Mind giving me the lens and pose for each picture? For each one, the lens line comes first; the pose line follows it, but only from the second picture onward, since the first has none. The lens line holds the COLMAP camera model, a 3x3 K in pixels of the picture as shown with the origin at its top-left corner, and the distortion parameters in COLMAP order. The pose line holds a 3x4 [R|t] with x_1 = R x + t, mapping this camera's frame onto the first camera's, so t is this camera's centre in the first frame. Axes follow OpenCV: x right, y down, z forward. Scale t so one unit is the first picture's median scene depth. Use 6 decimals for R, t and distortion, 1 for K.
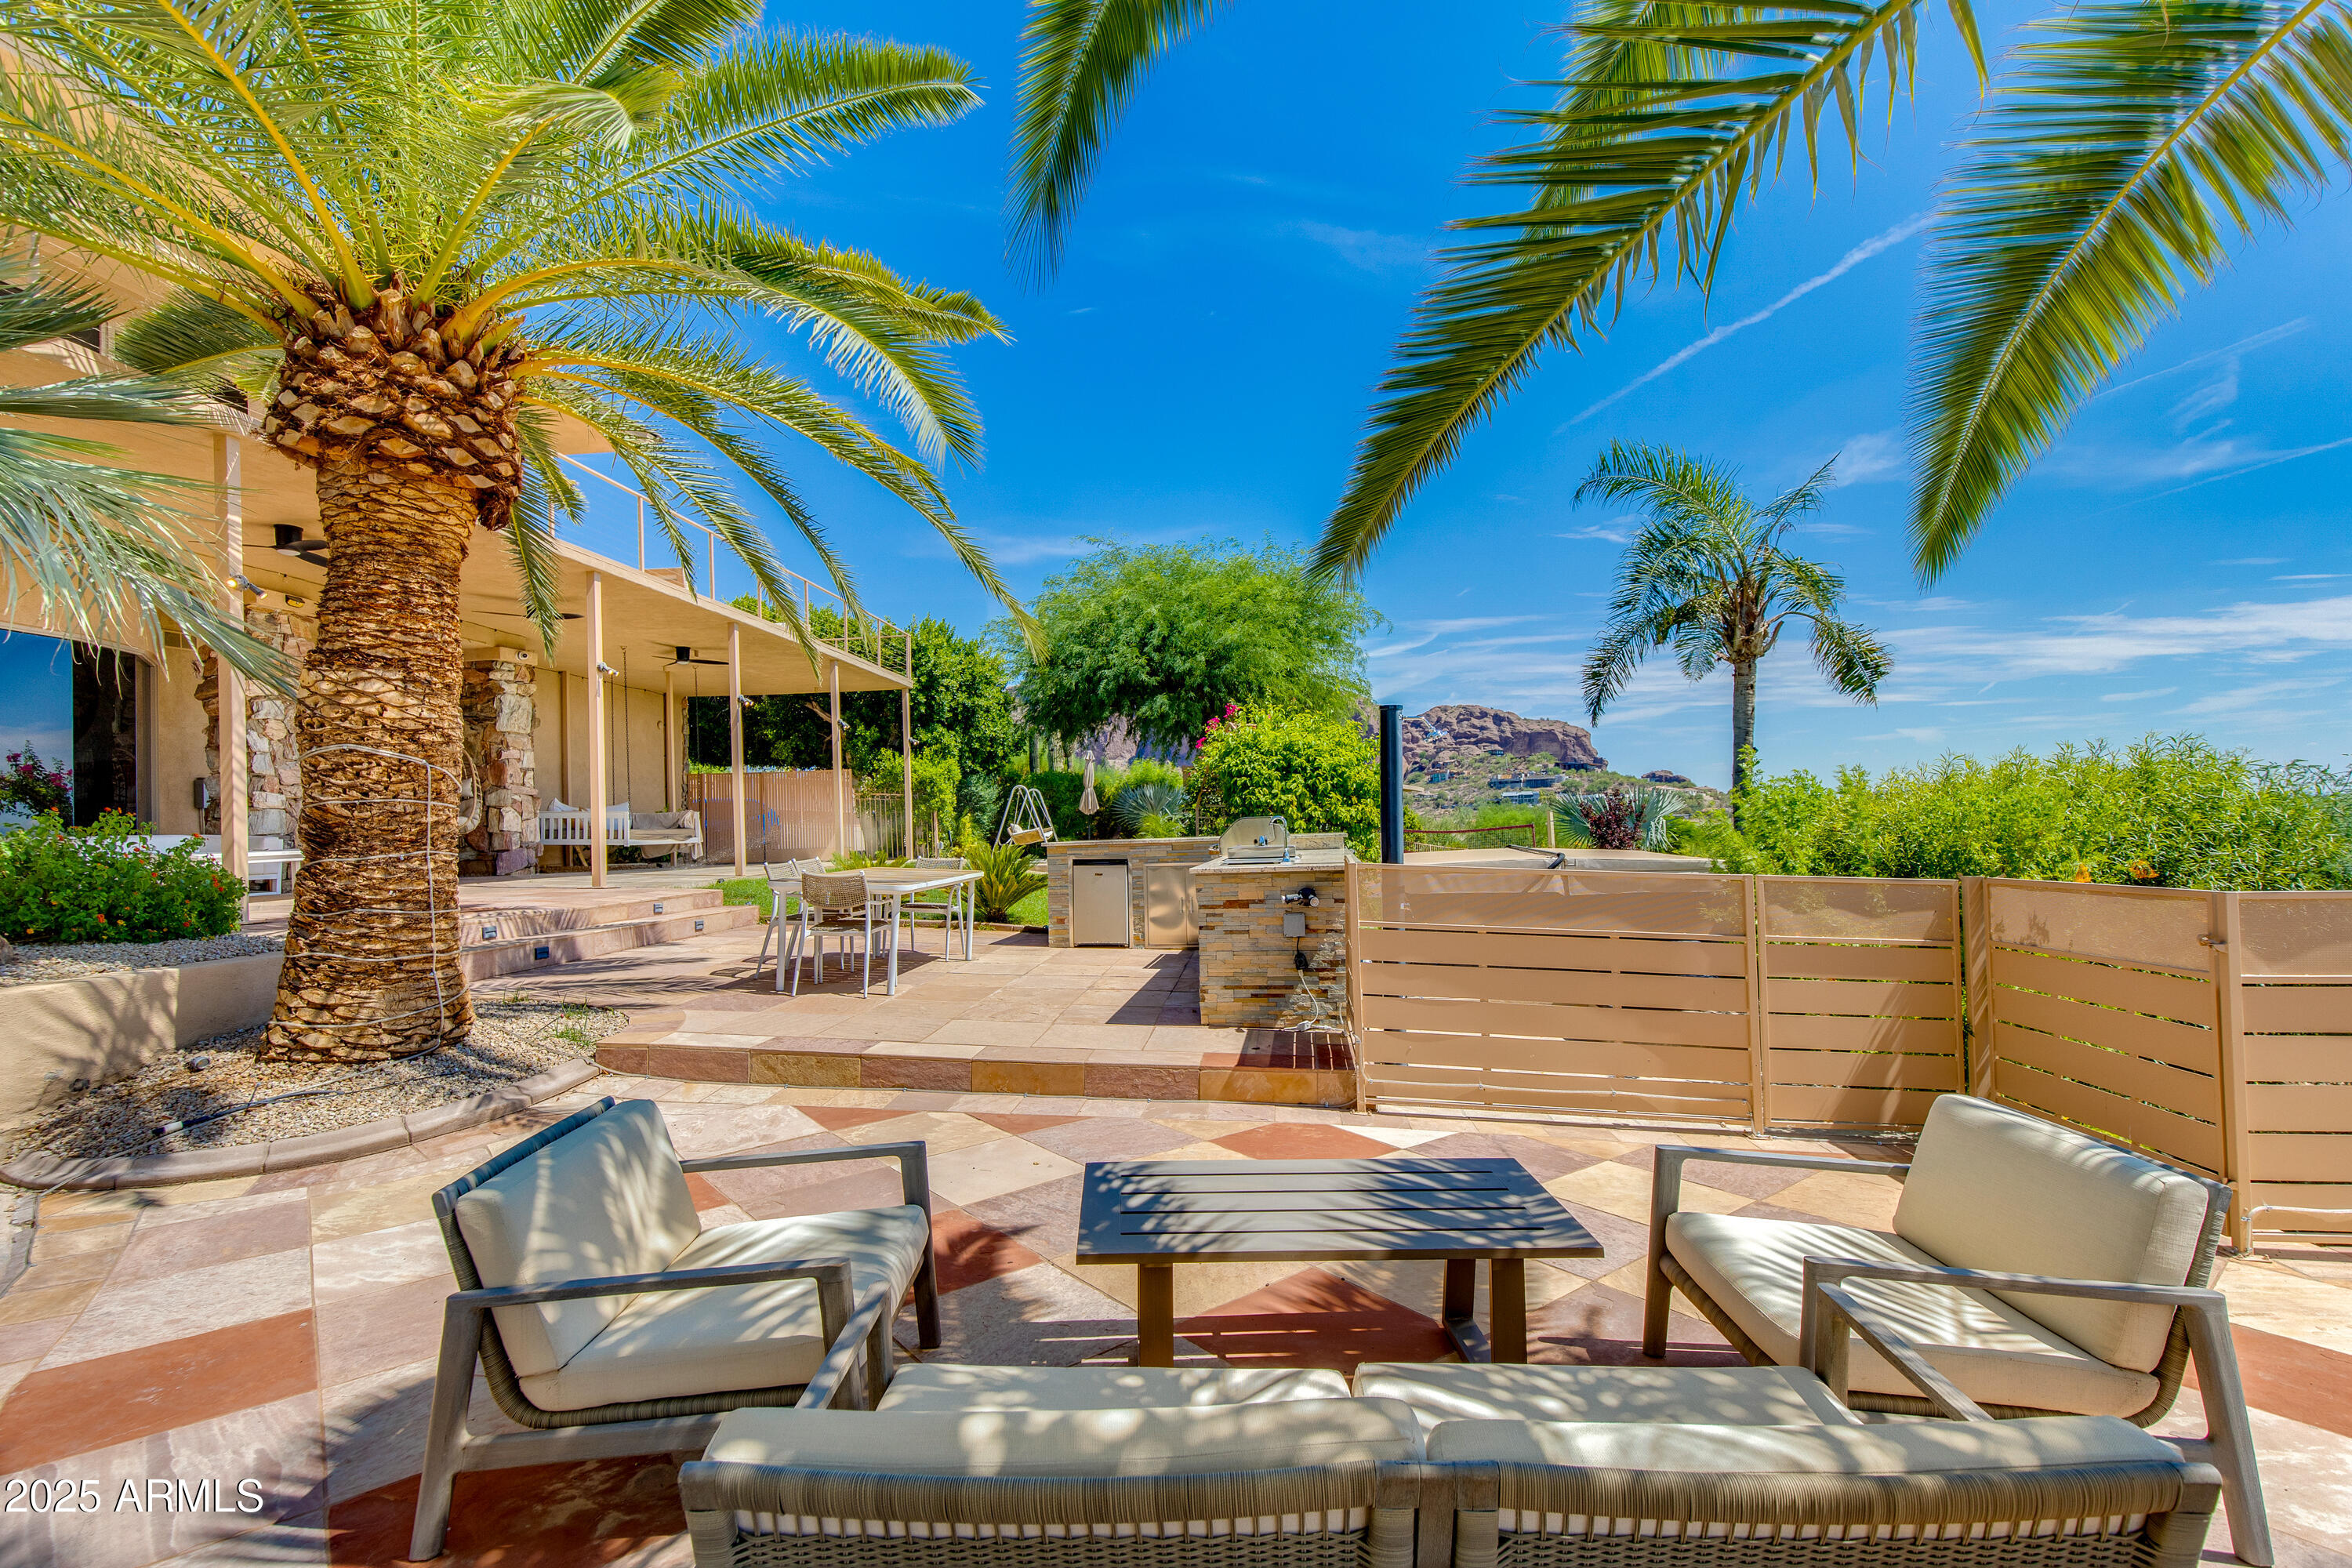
lens RADIAL K [[1105.3, 0, 1176.0], [0, 1105.3, 784.0], [0, 0, 1]] dist [0.003914, 0.000174]
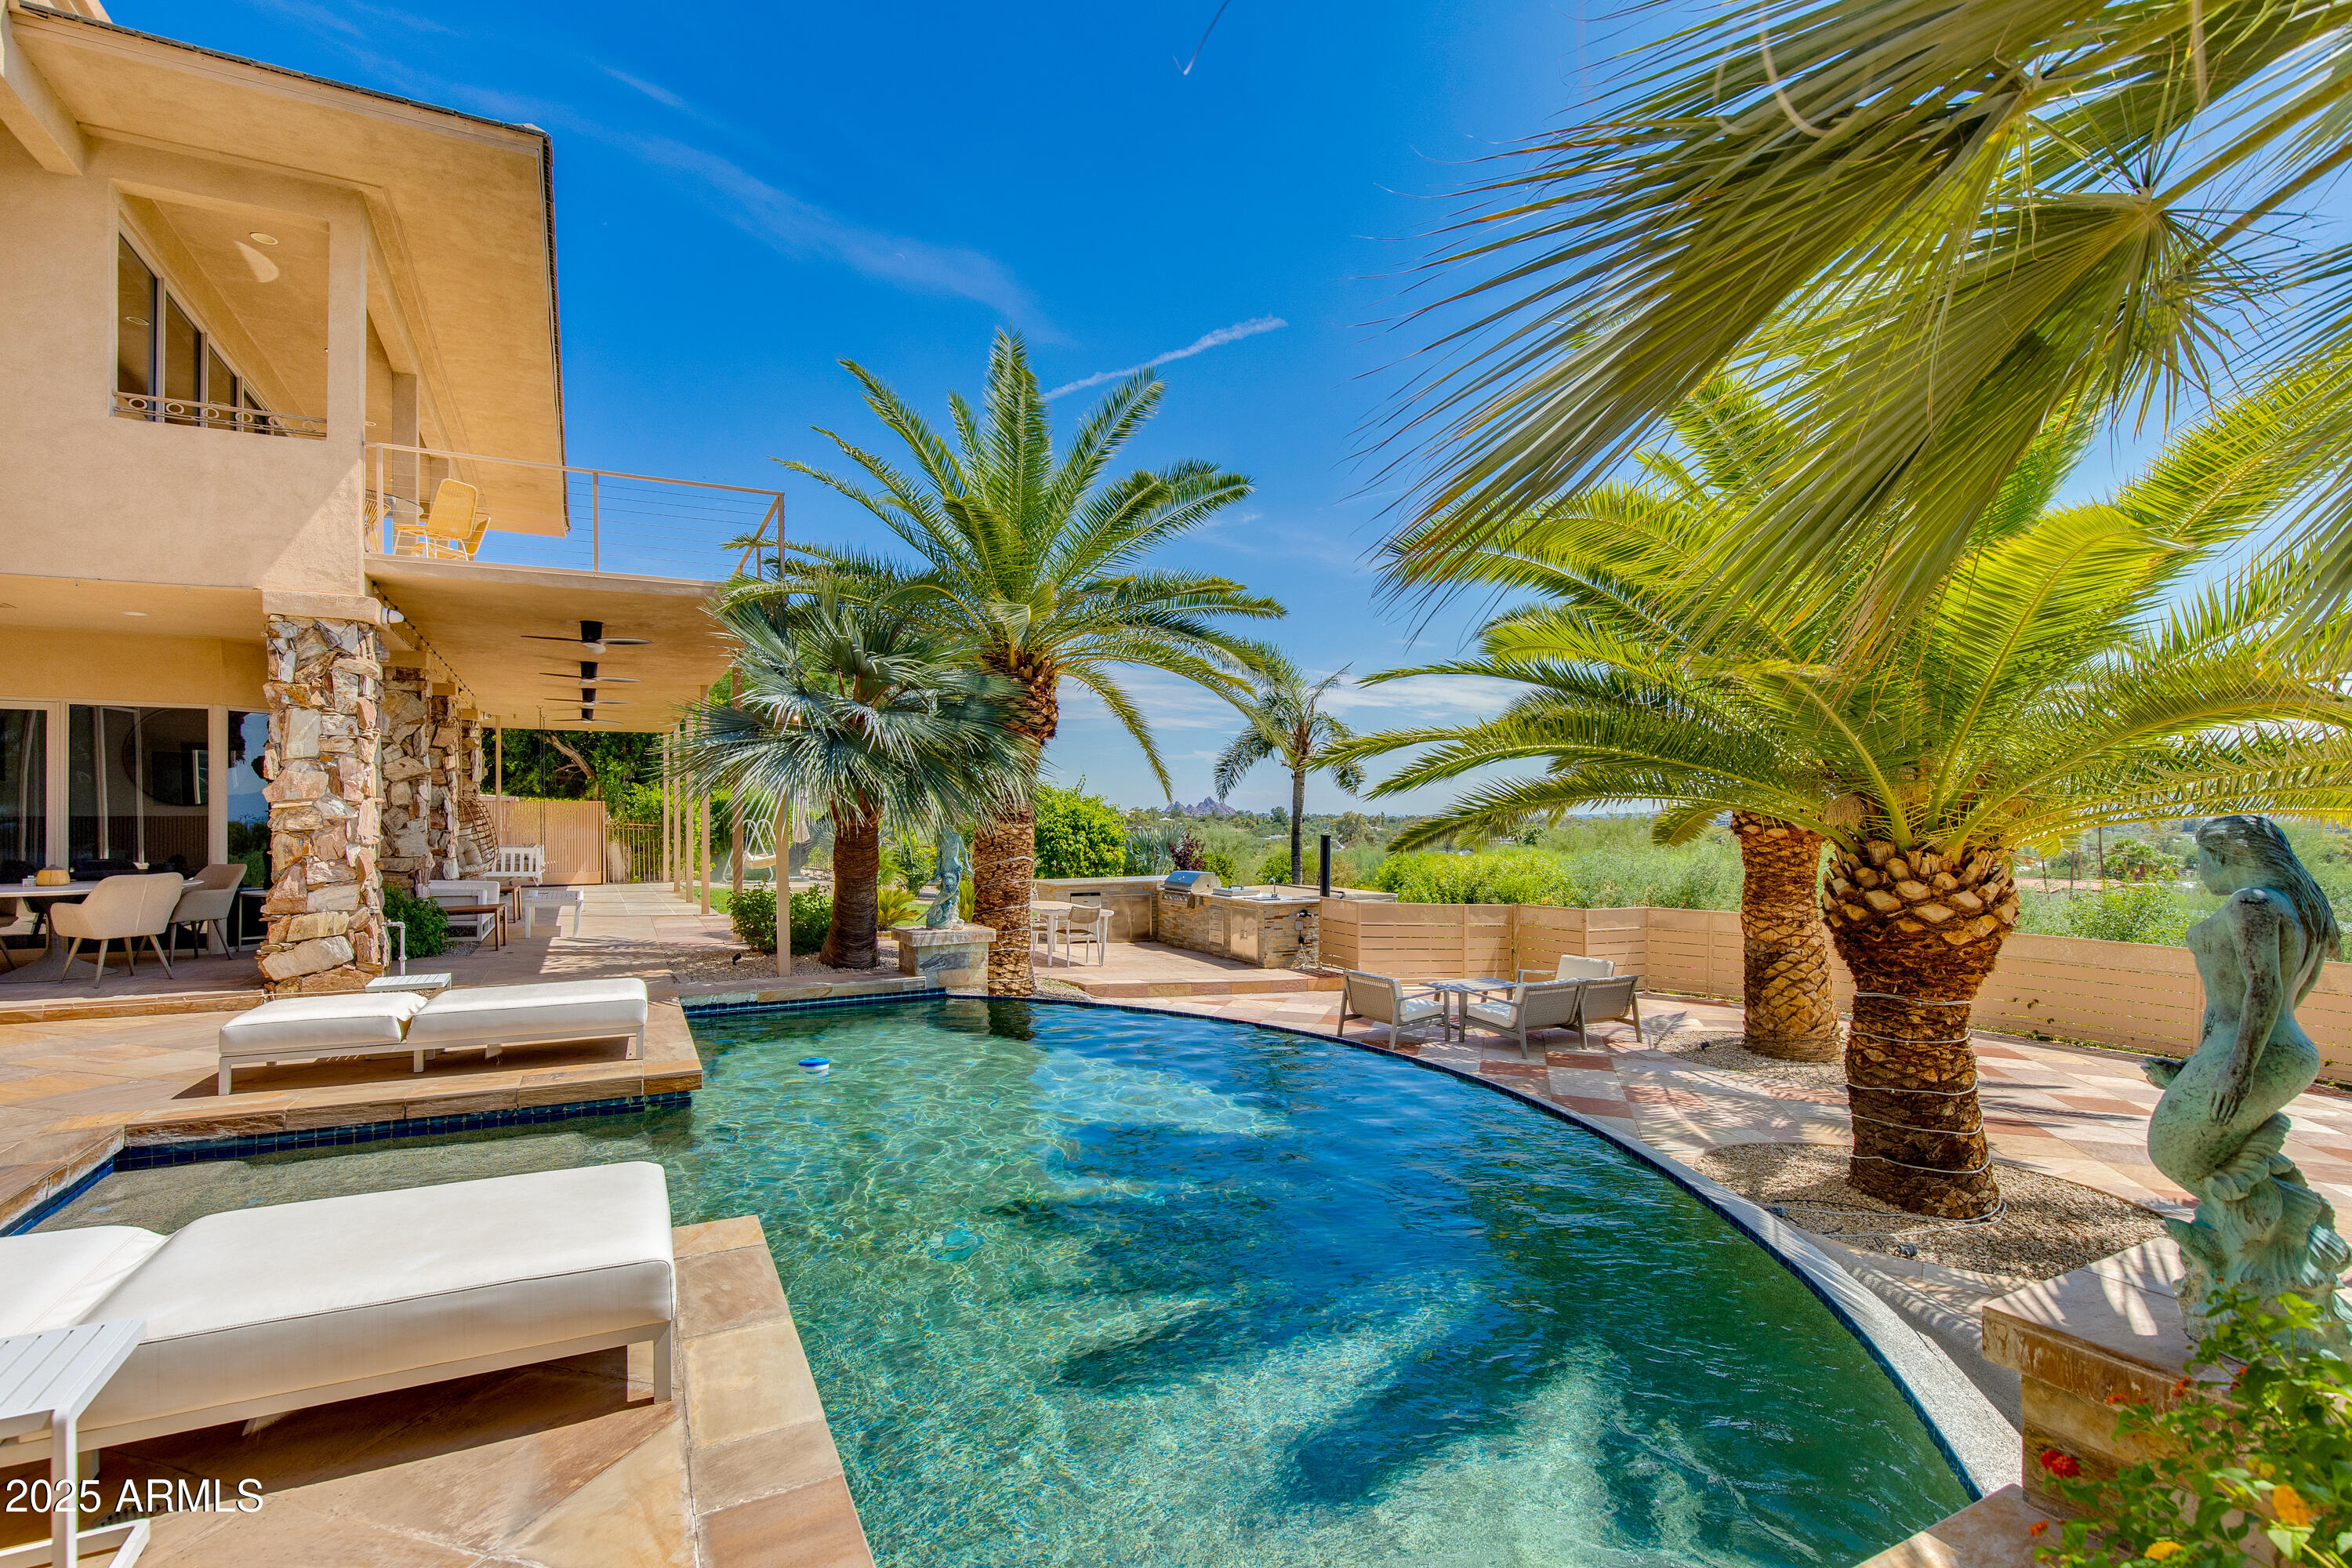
lens RADIAL K [[1068.4, 0, 1176.0], [0, 1068.4, 784.0], [0, 0, 1]] dist [0.001285, 0.000513]
pose [[0.850853, 0.042063, 0.523718, -1.544600], [-0.039433, 0.999091, -0.016178, -0.152061], [-0.523923, -0.006887, 0.851738, -0.974821]]
